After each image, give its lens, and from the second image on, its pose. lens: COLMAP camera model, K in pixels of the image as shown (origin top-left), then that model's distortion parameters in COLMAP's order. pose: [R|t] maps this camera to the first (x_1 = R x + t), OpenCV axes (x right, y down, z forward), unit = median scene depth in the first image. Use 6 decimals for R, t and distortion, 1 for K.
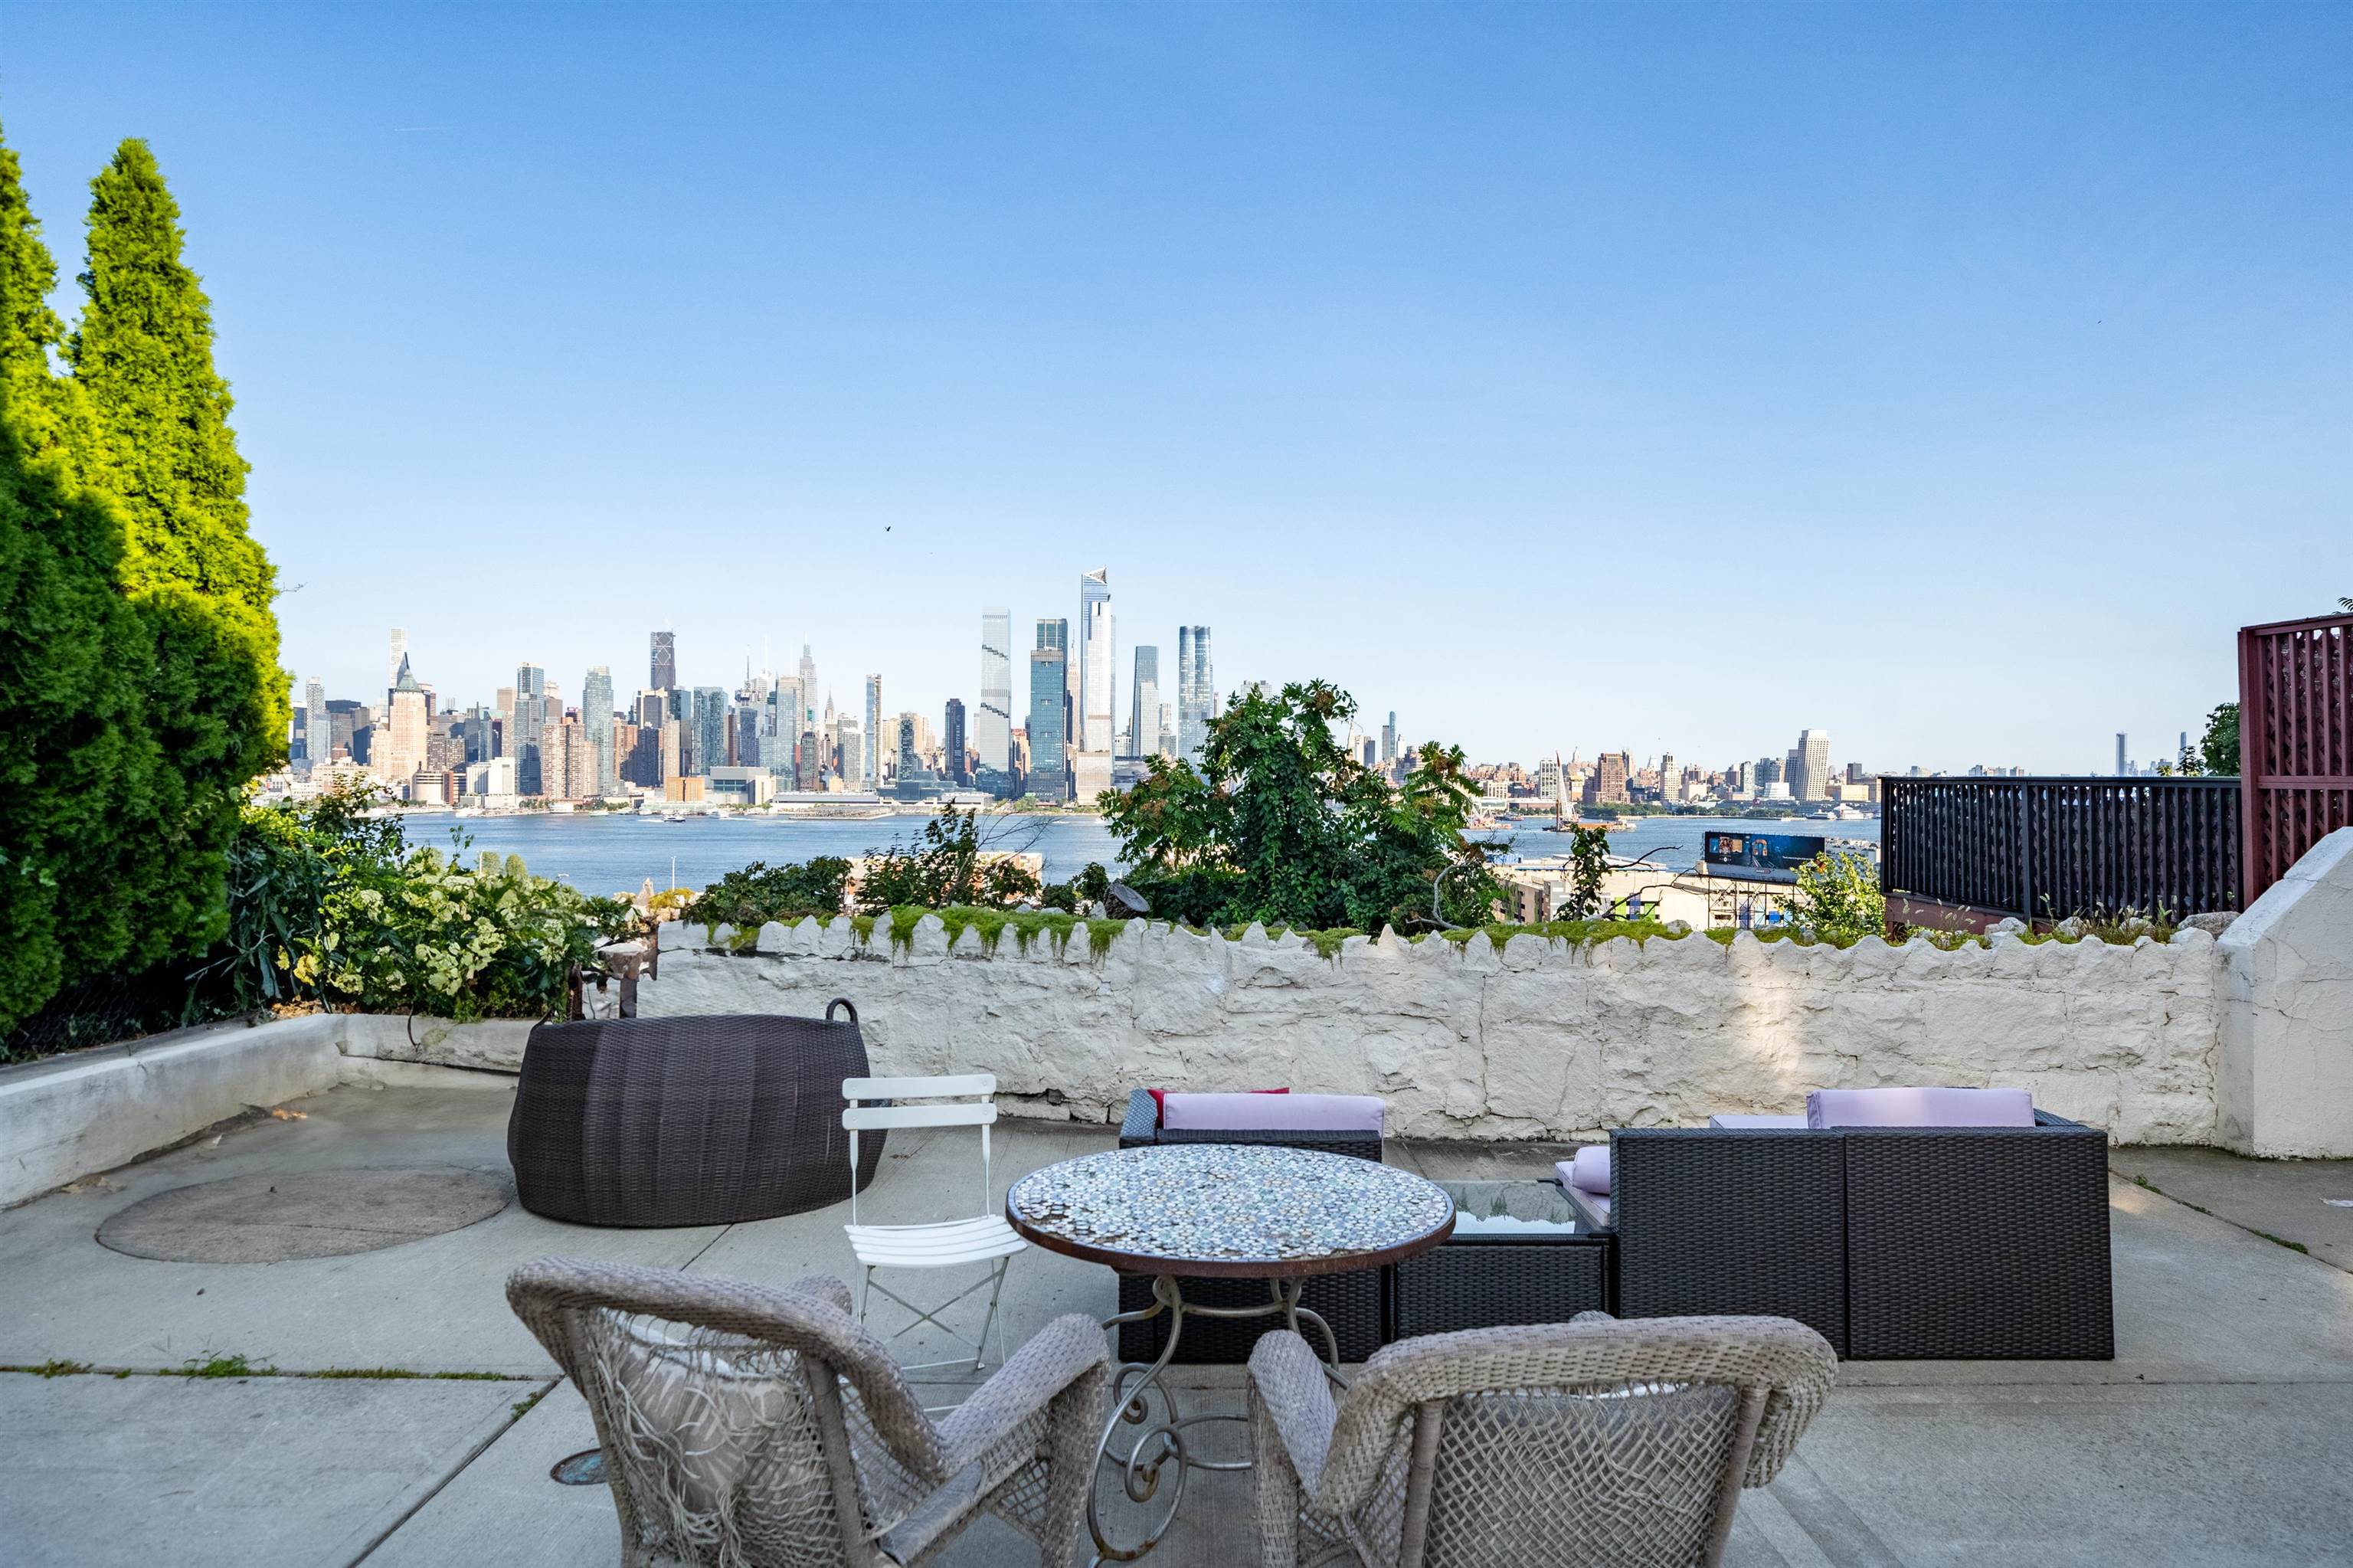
lens RADIAL K [[1482.0, 0, 1176.5], [0, 1482.0, 784.0], [0, 0, 1]] dist [0.002077, 0.000055]
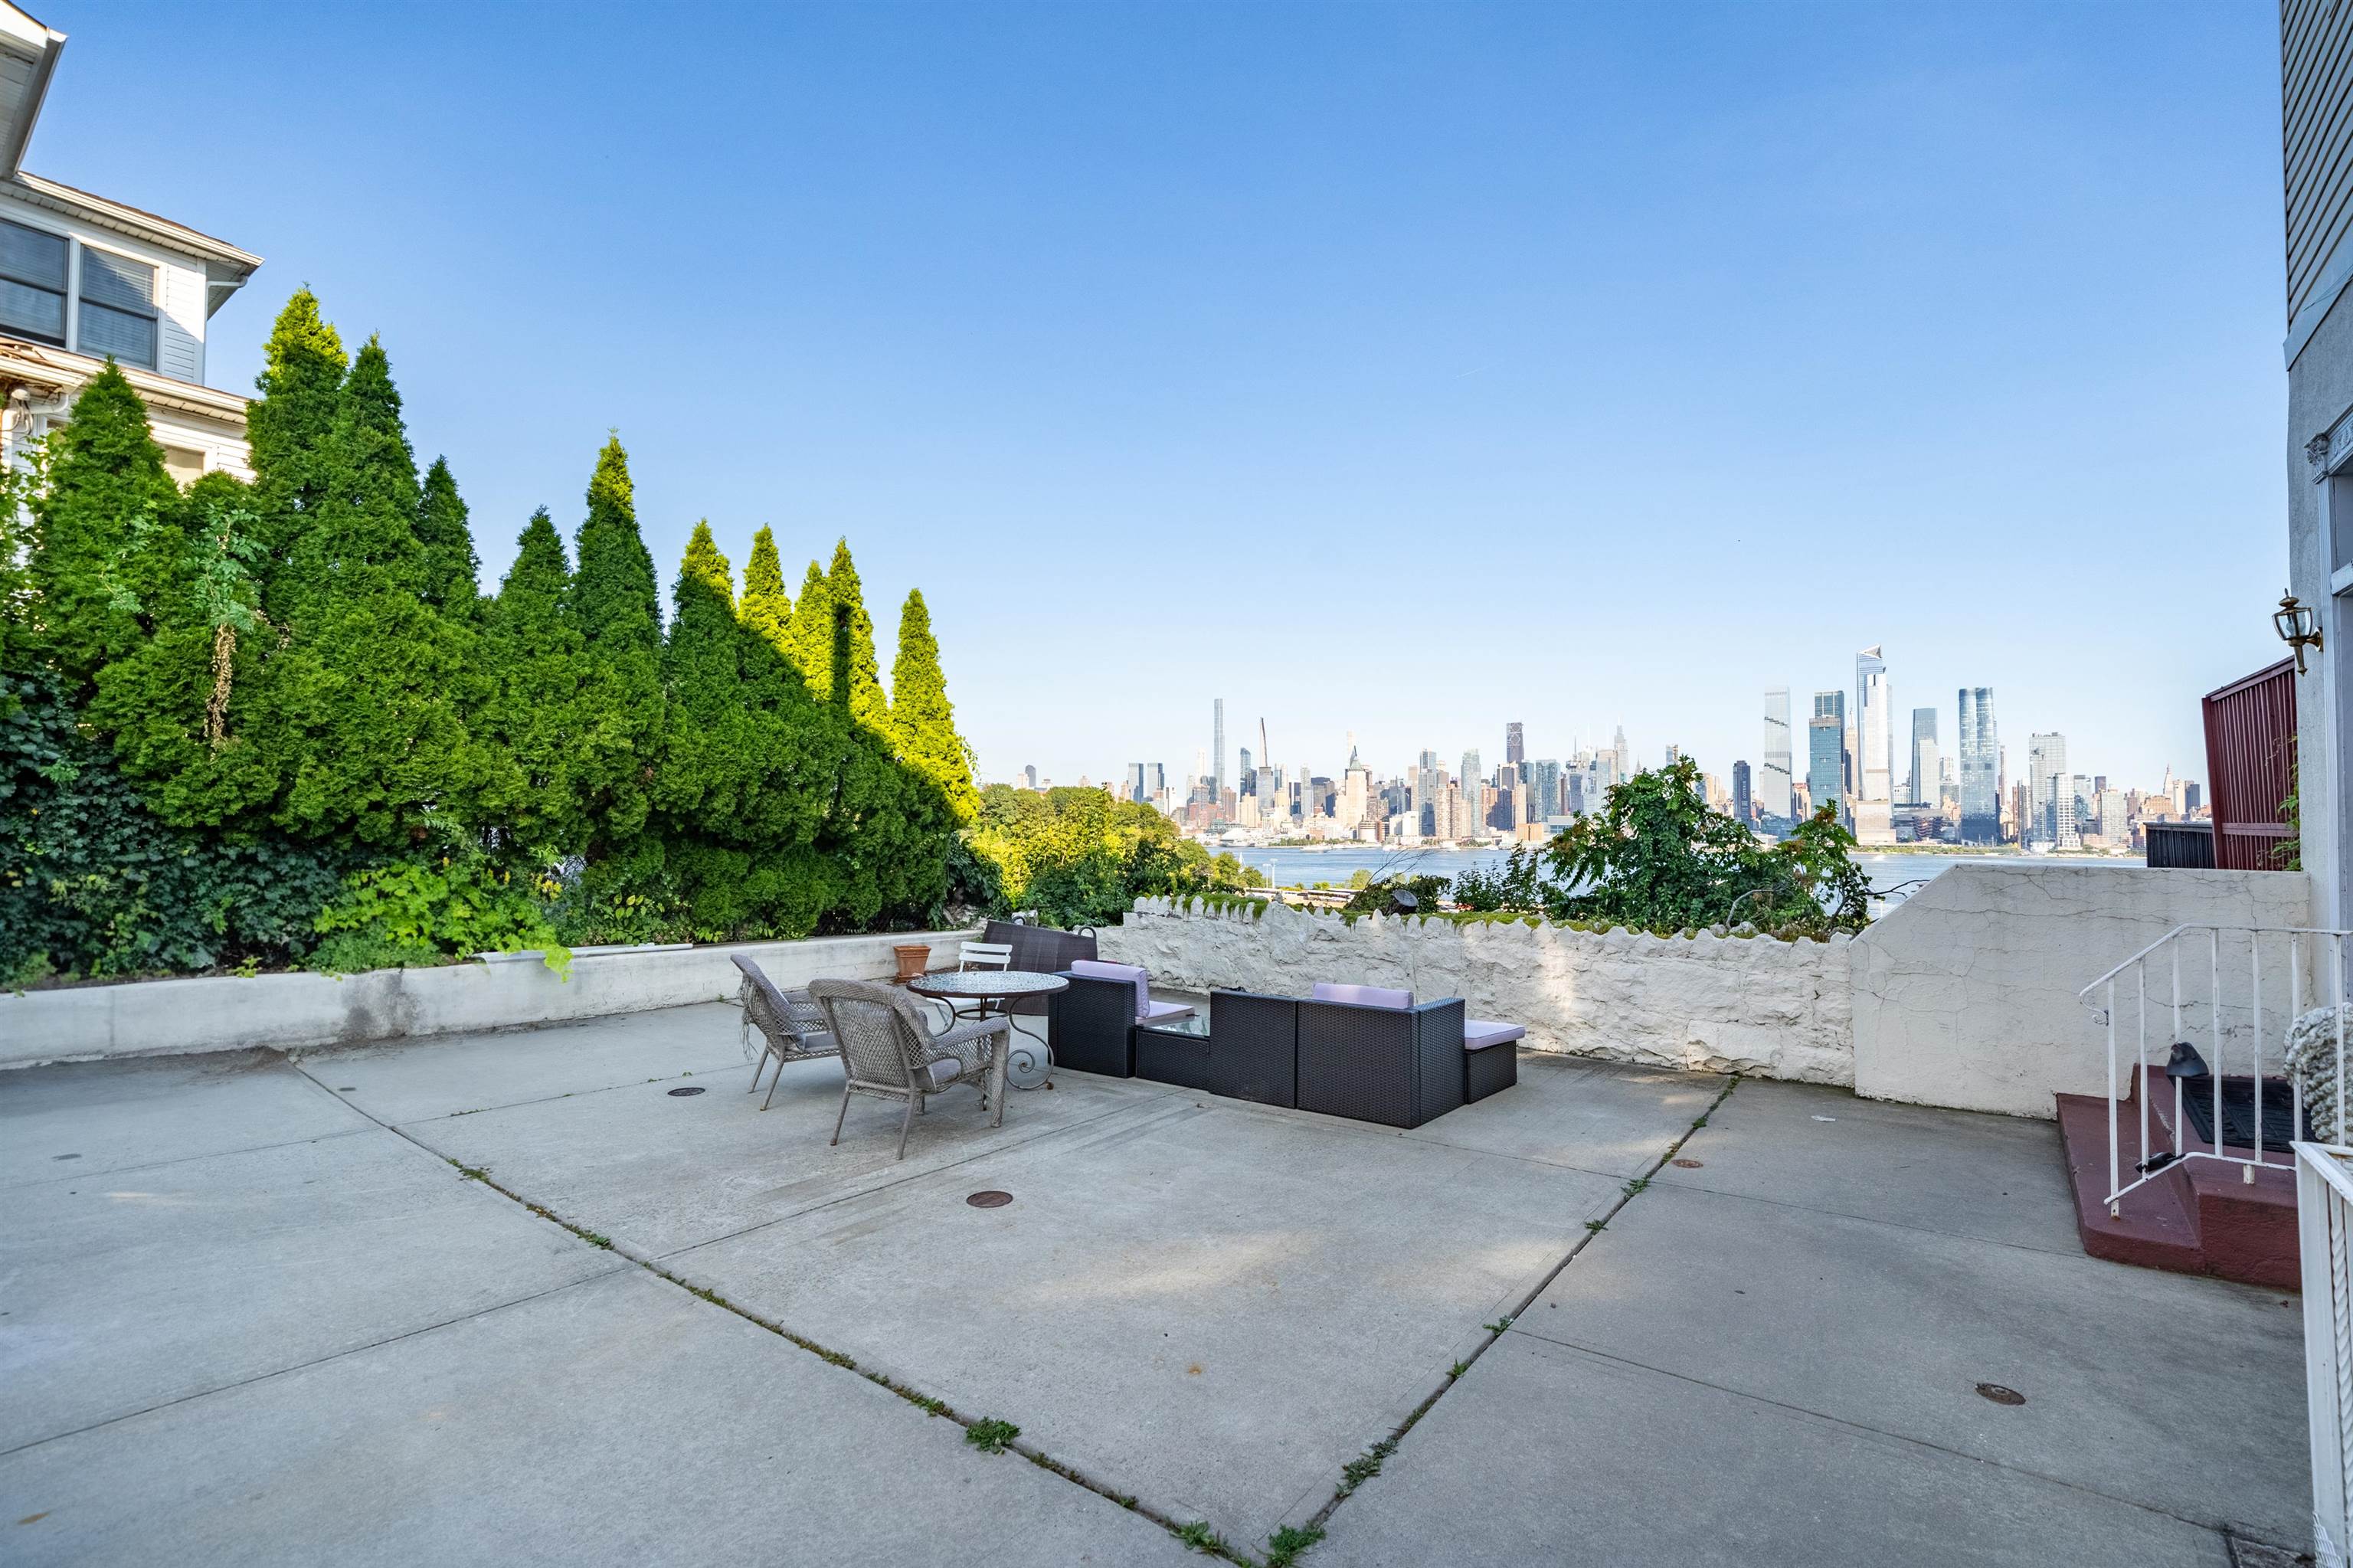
lens RADIAL K [[1047.1, 0, 1180.7], [0, 1047.1, 791.3], [0, 0, 1]] dist [-0.005571, -0.000230]
pose [[0.795964, -0.024164, -0.604861, 0.683312], [0.002747, 0.999337, -0.036309, -0.003289], [0.605337, 0.027239, 0.795503, -0.157636]]
